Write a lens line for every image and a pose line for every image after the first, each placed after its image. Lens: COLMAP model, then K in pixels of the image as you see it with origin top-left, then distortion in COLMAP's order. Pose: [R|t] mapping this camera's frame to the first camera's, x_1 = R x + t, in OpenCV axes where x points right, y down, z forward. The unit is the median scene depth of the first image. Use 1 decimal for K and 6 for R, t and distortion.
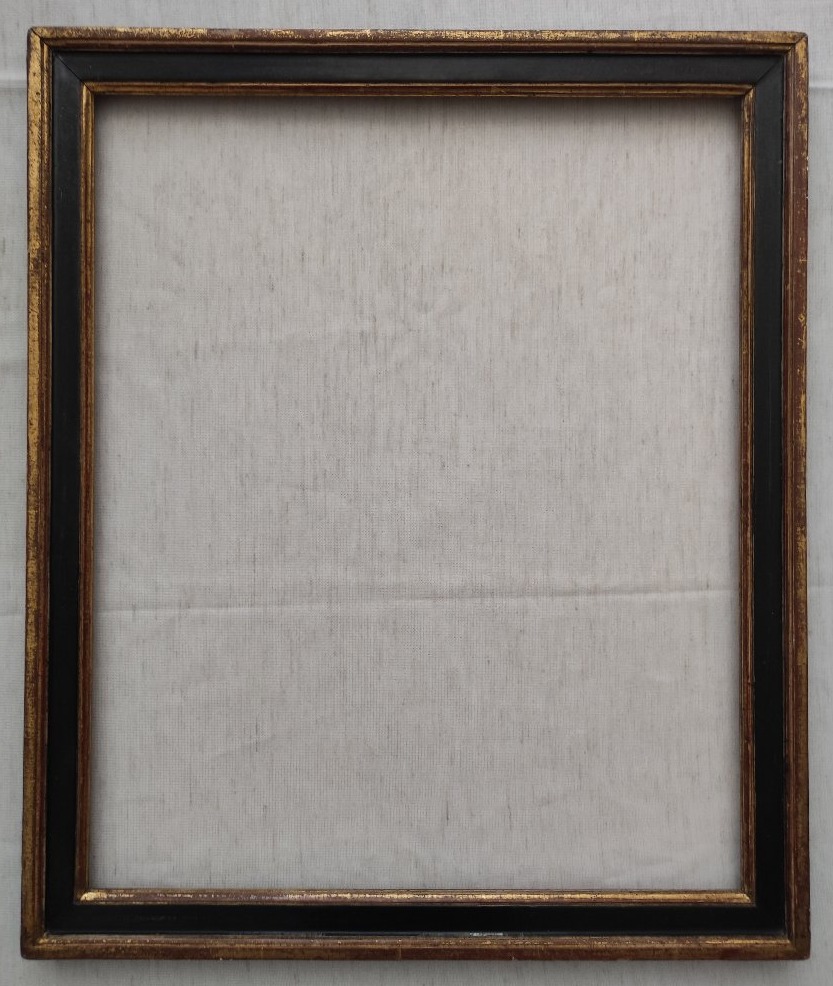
lens RADIAL K [[878.5, 0, 398.6], [0, 878.5, 466.1], [0, 0, 1]] dist [0.018575, -0.039385]
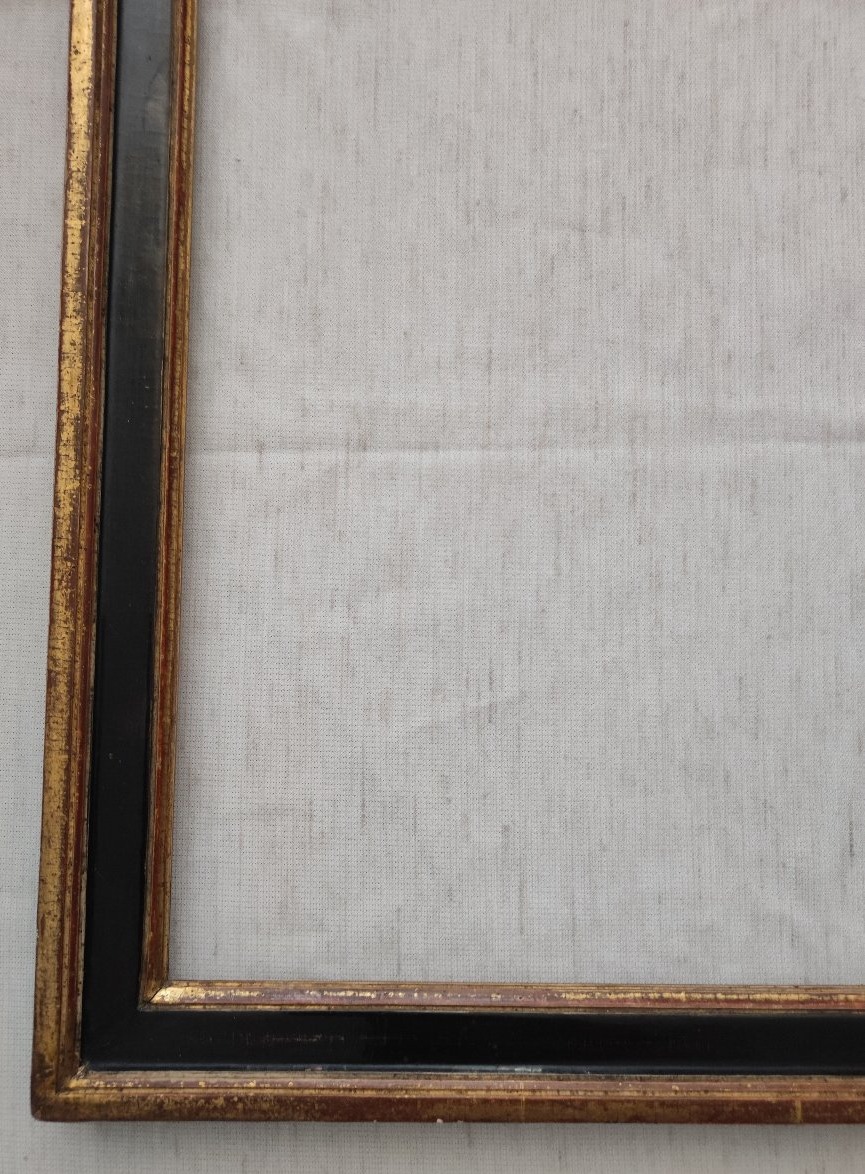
lens RADIAL K [[920.8, 0, 432.5], [0, 920.8, 587.0], [0, 0, 1]] dist [-0.004805, -0.002647]
pose [[0.999660, 0.016702, 0.020029, -0.216566], [-0.016386, 0.999740, -0.015864, 0.262712], [-0.020289, 0.015530, 0.999674, 0.469071]]
